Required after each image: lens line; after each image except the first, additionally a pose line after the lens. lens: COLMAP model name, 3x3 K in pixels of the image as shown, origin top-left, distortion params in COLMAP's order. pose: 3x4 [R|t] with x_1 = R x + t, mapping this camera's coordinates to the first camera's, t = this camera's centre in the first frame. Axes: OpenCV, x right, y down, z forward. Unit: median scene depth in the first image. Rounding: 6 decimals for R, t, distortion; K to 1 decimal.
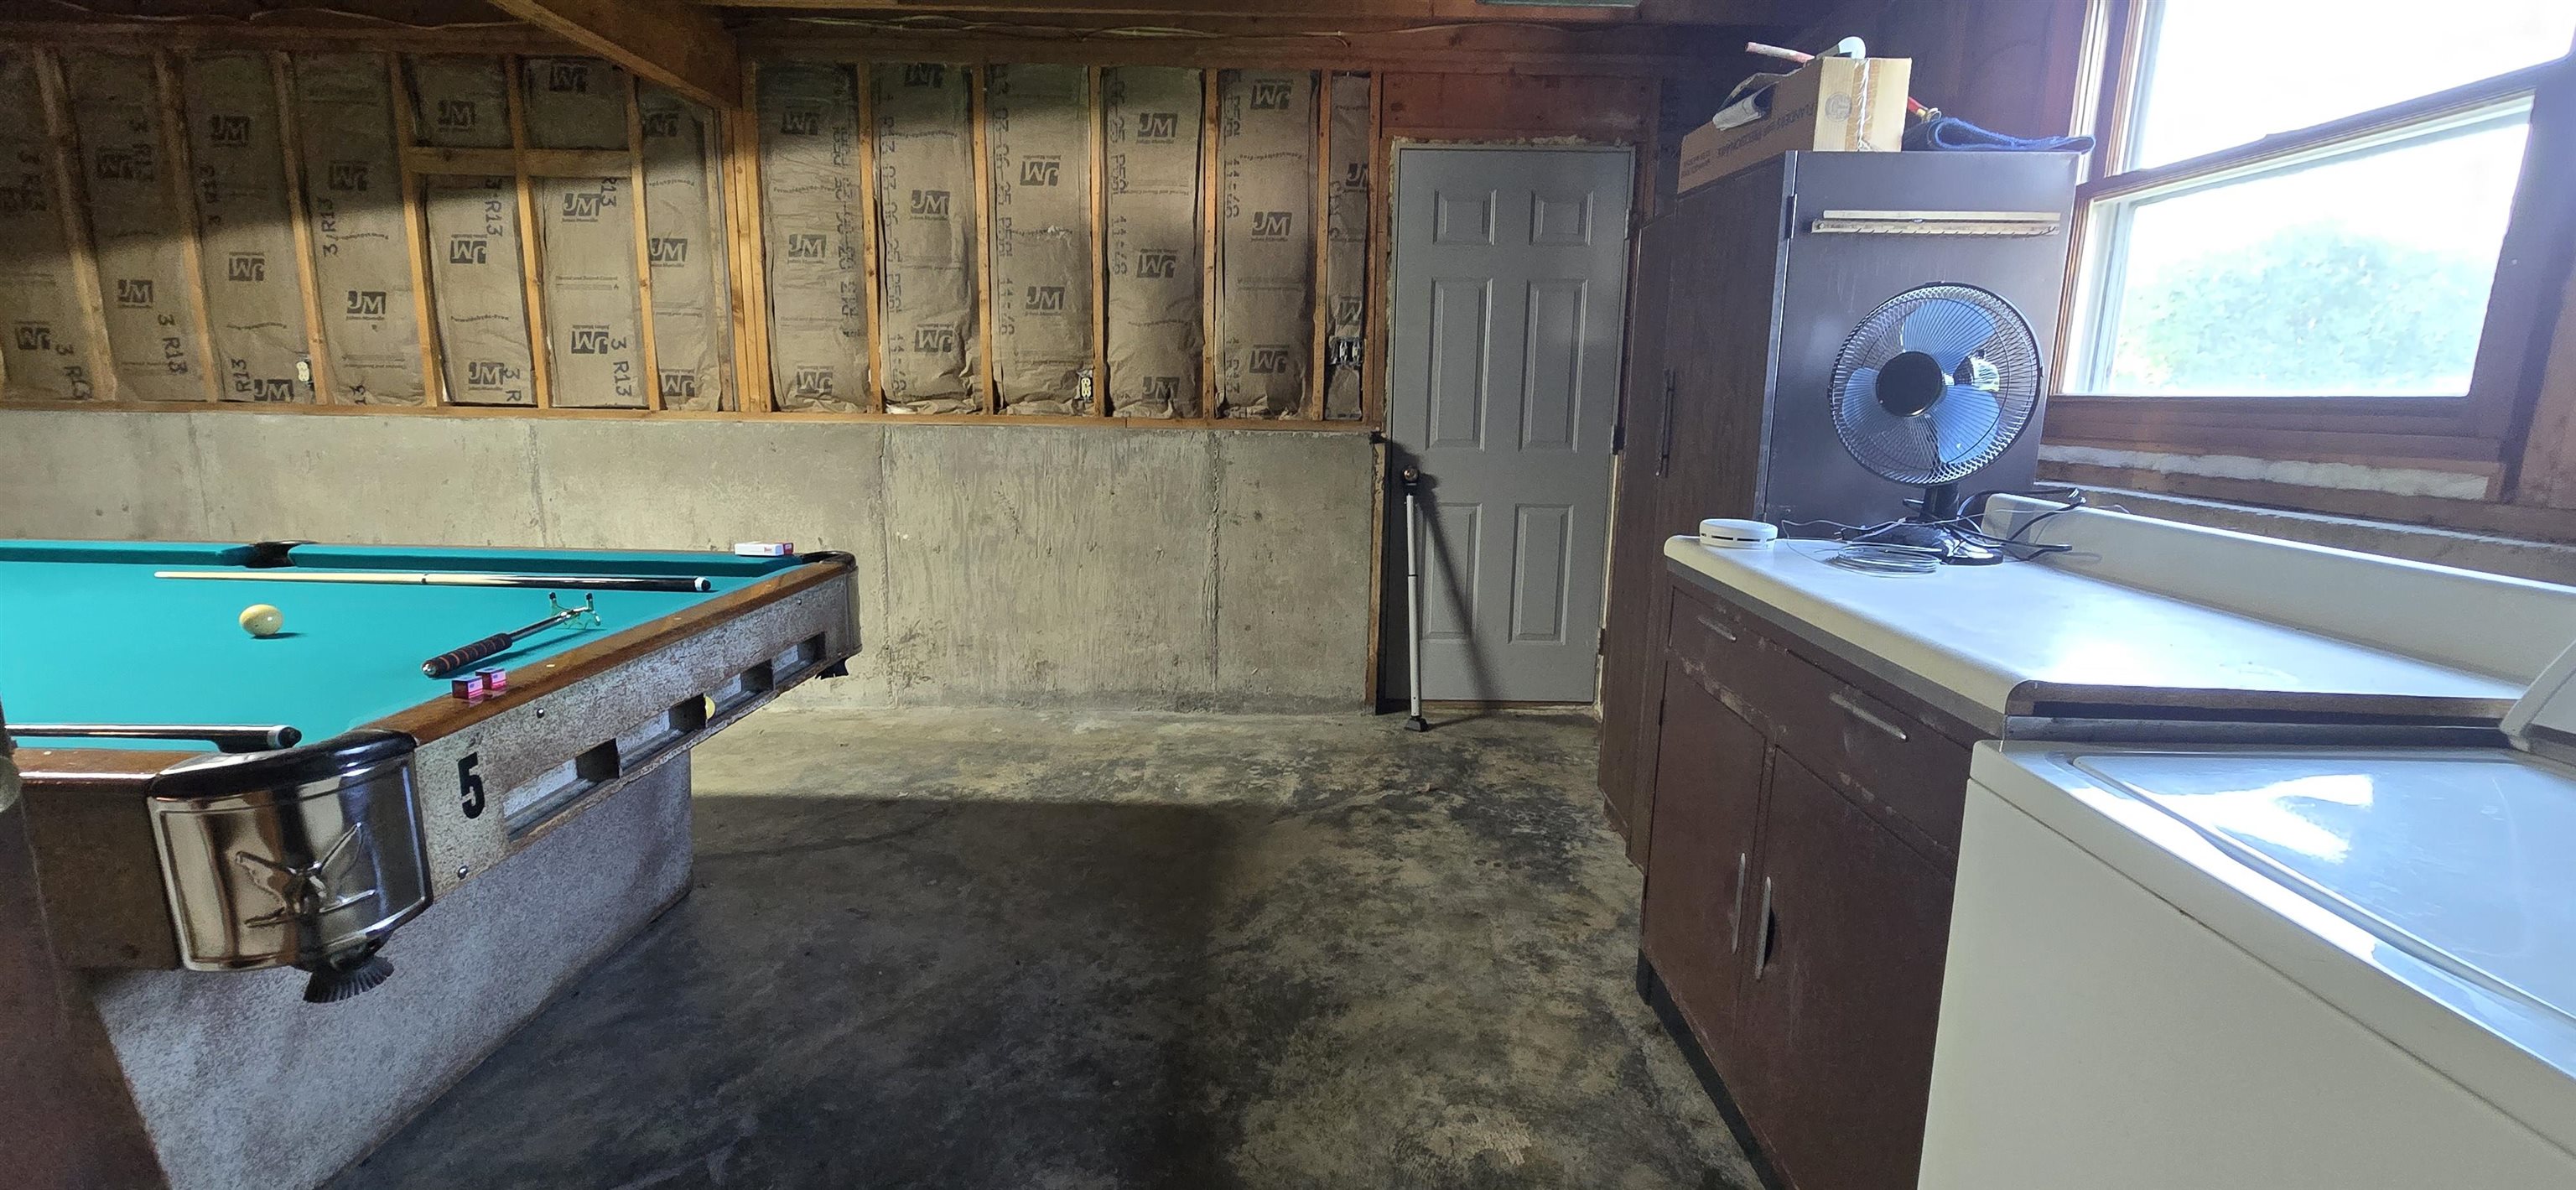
lens RADIAL K [[1058.5, 0, 1278.3], [0, 1058.5, 594.2], [0, 0, 1]] dist [0.002410, 0.001262]
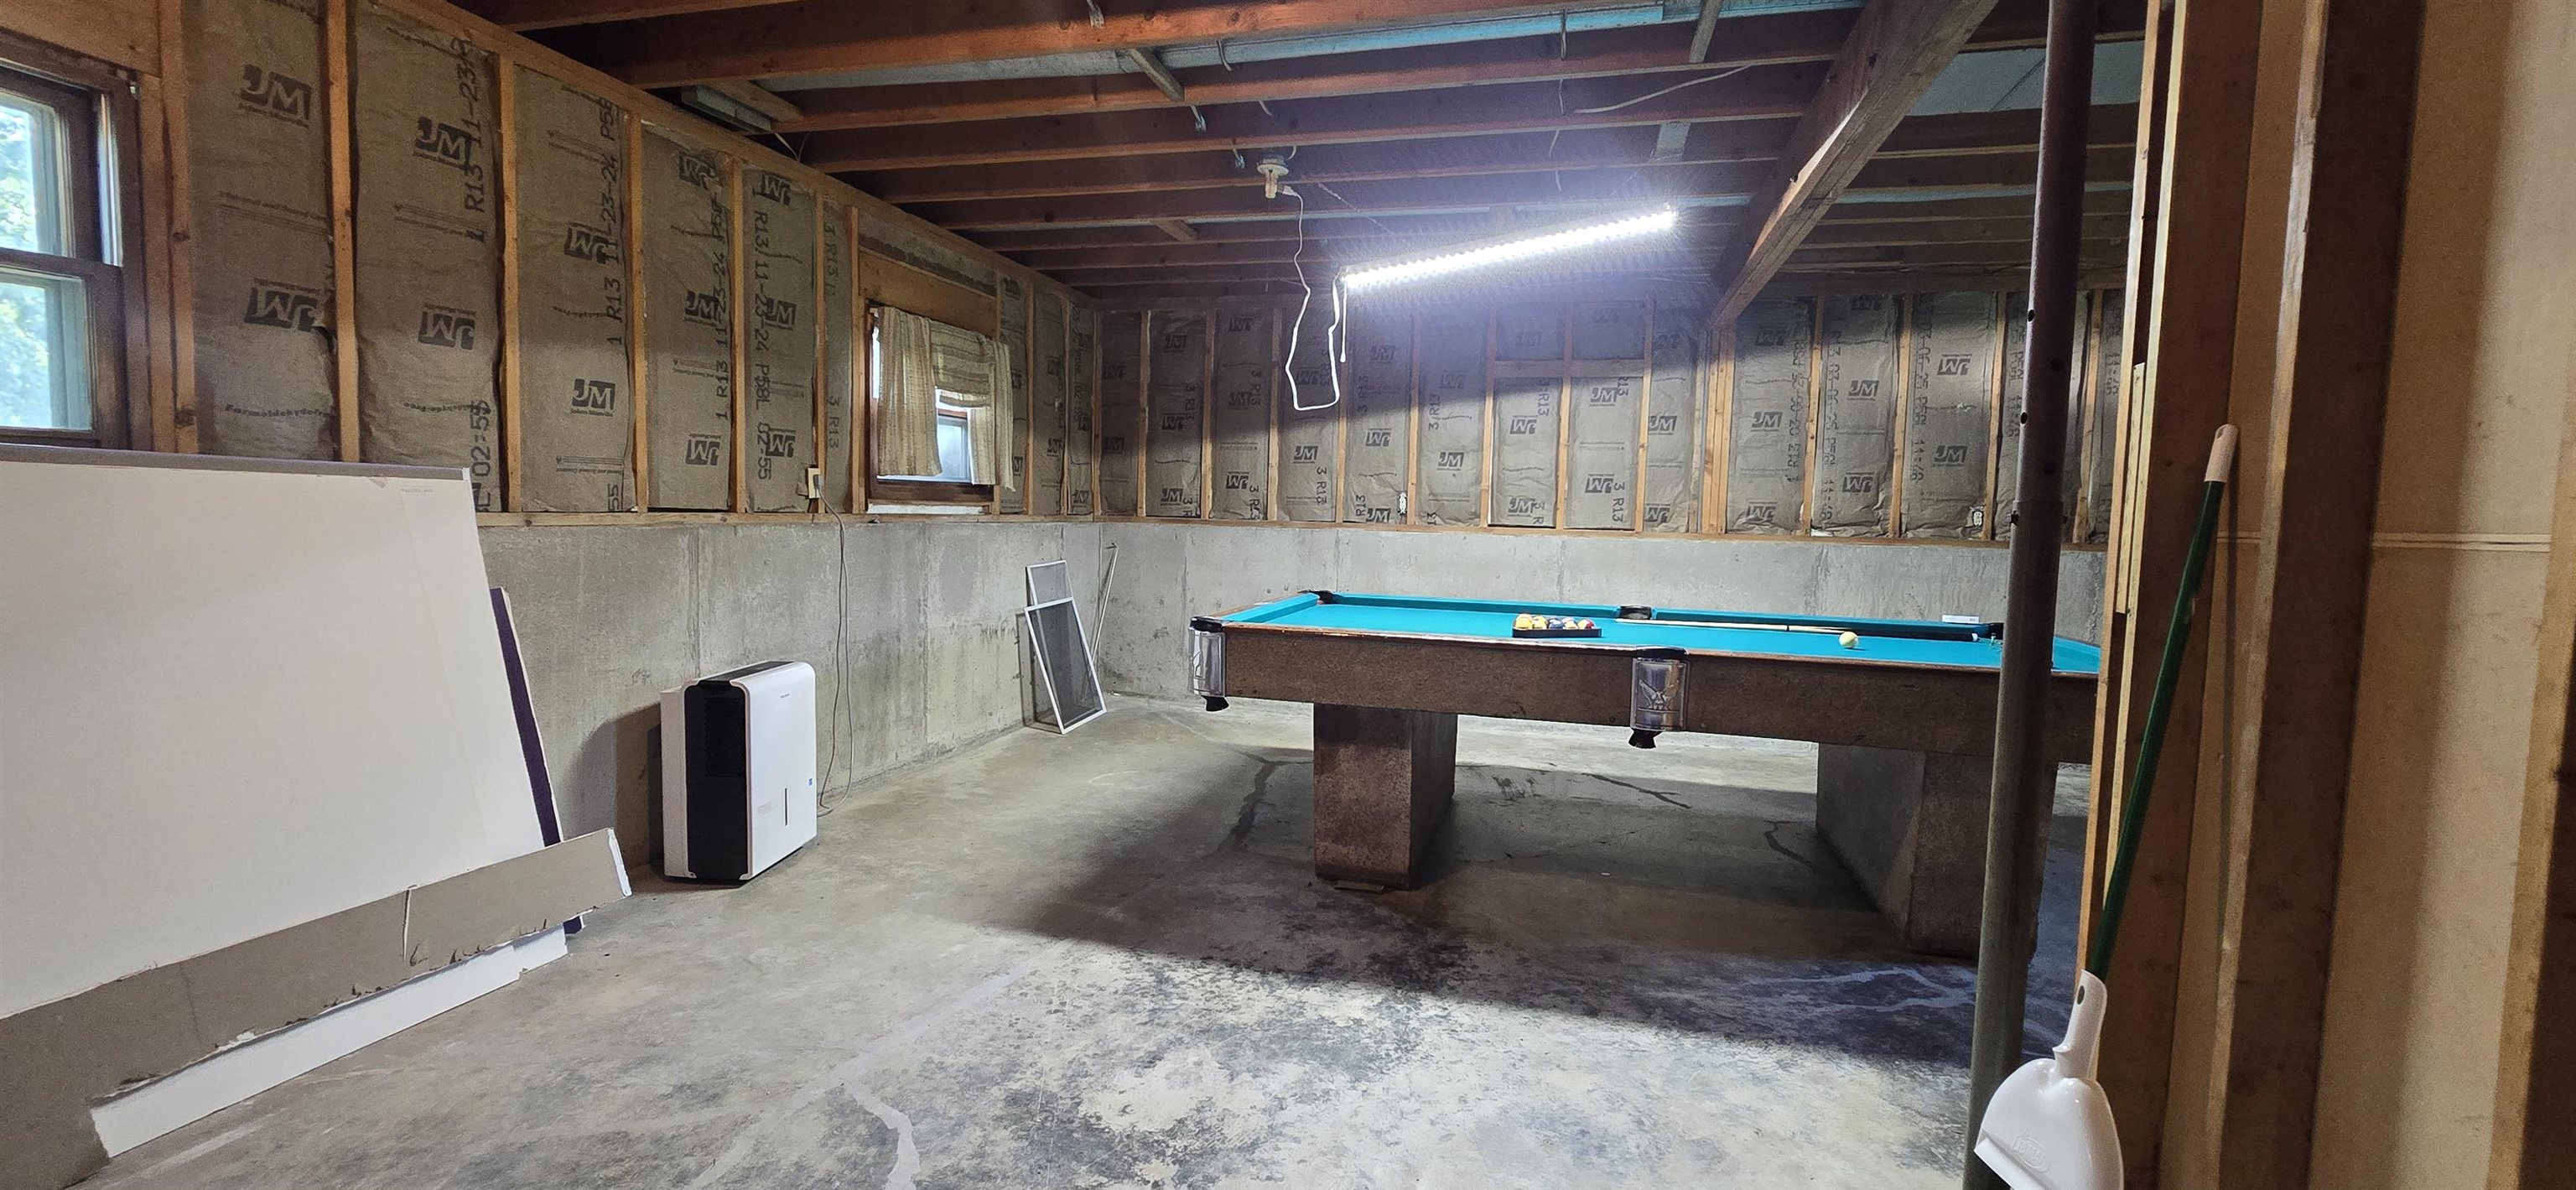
lens RADIAL K [[1058.5, 0, 1291.3], [0, 1058.5, 586.1], [0, 0, 1]] dist [0.002410, 0.001262]
pose [[0.970193, 0.025831, -0.240953, -0.716380], [-0.055282, 0.991677, -0.116281, 0.096157], [0.235944, 0.126135, 0.963546, -0.501473]]
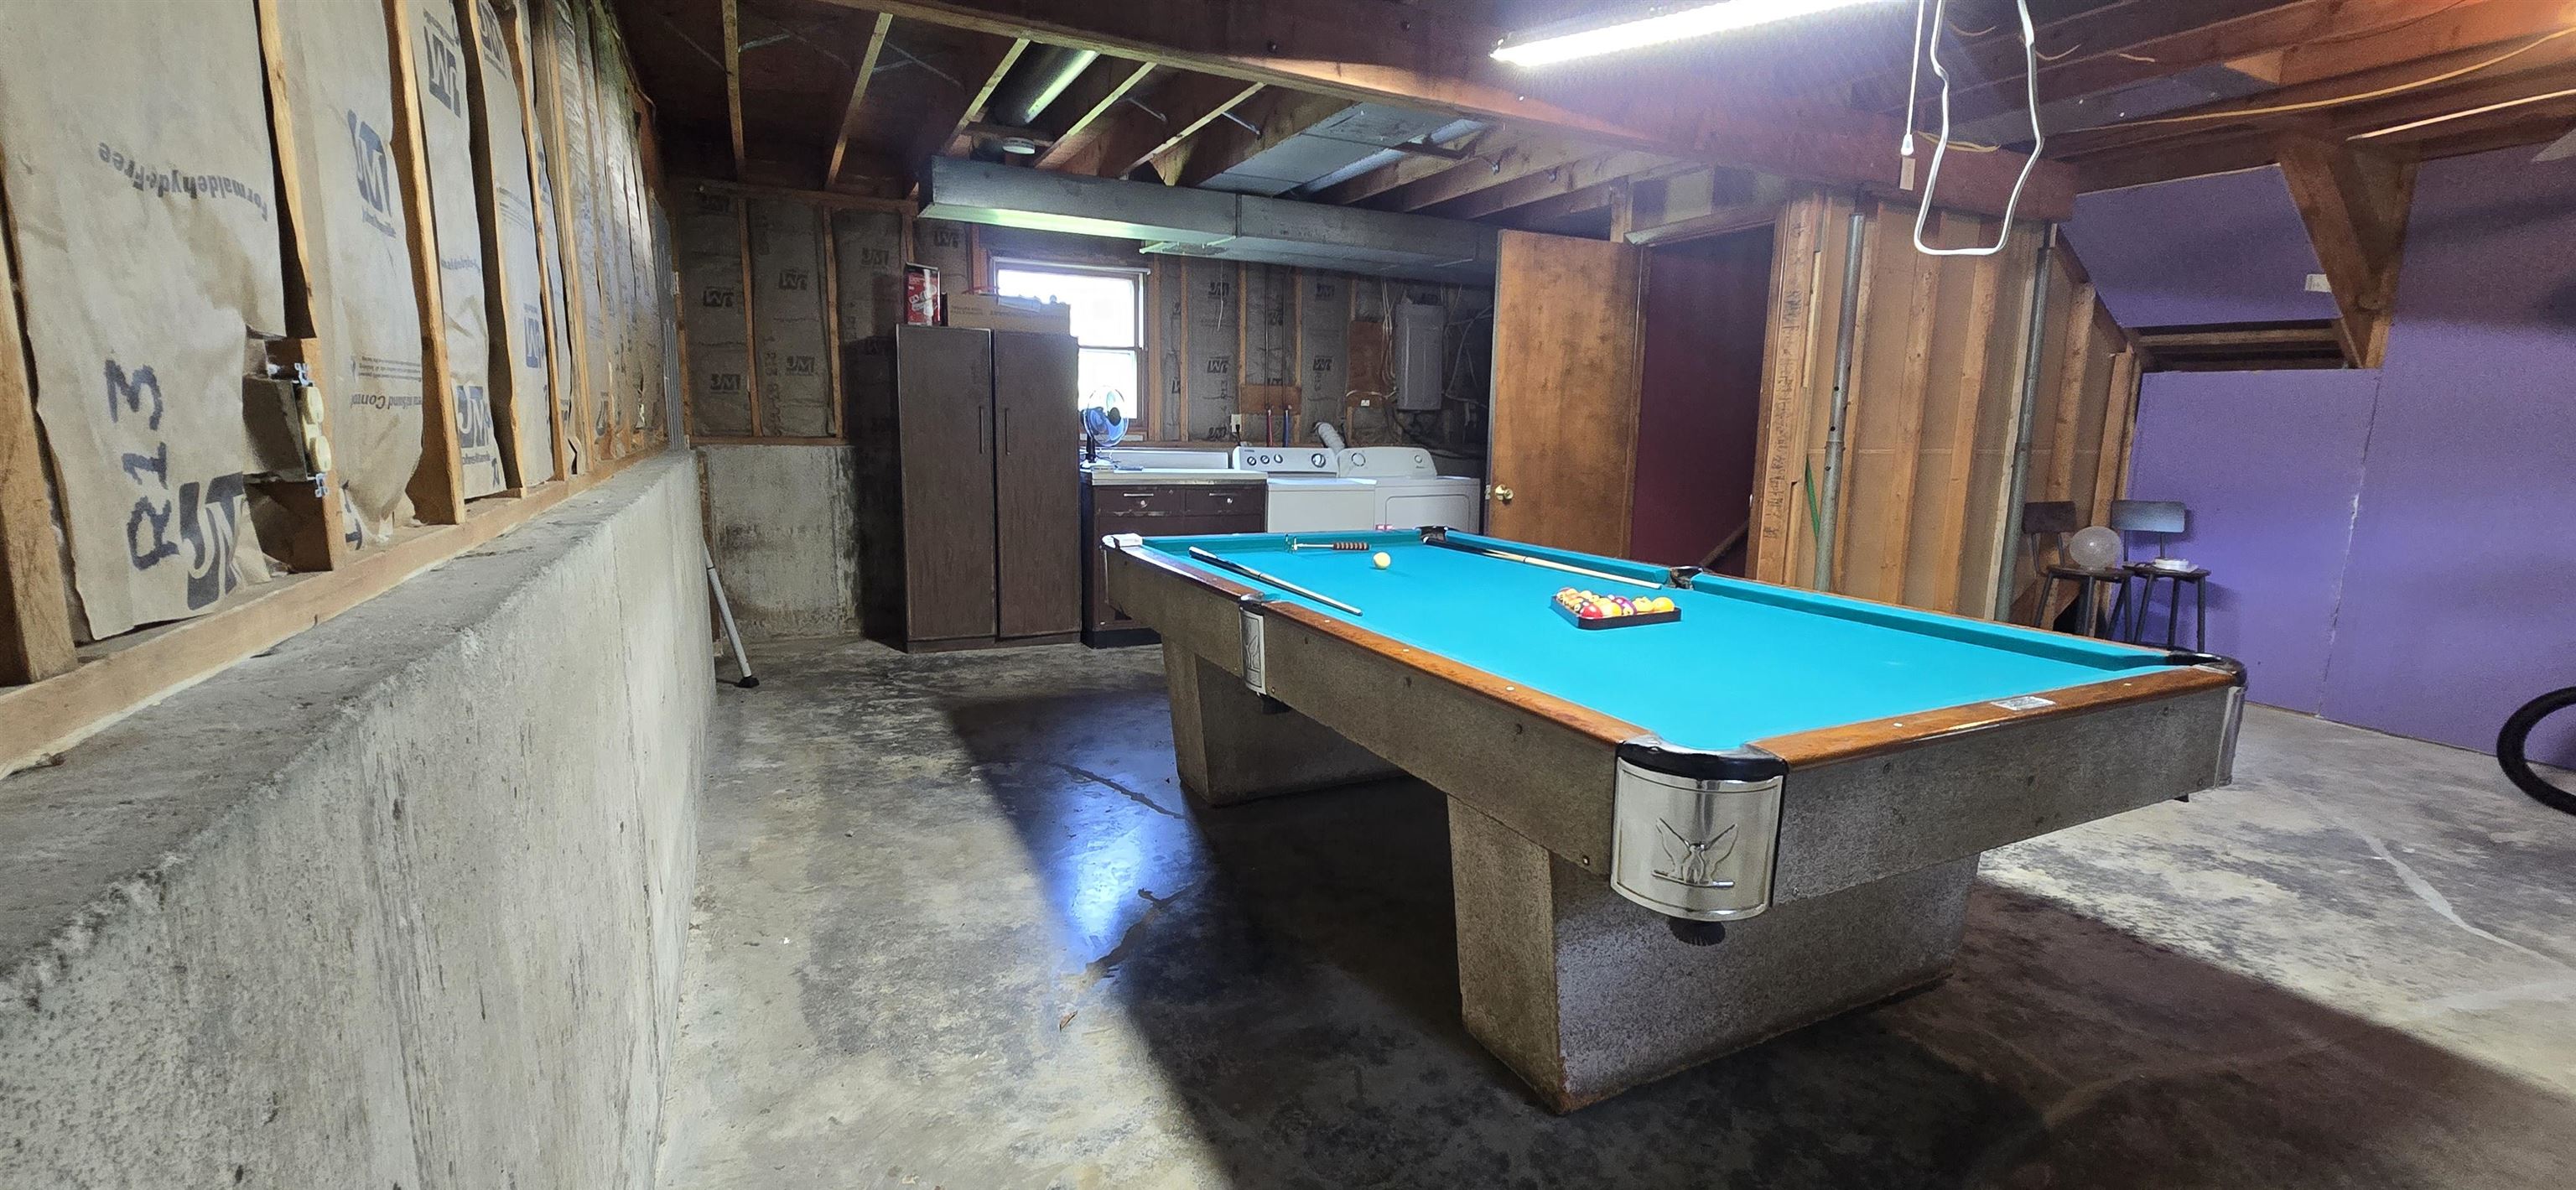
lens RADIAL K [[1058.5, 0, 1303.6], [0, 1058.5, 595.4], [0, 0, 1]] dist [0.002410, 0.001262]
pose [[-0.479289, -0.168297, 0.861370, -1.228597], [0.137570, 0.954905, 0.263119, -0.211885], [-0.866809, 0.244609, -0.434522, 0.945636]]
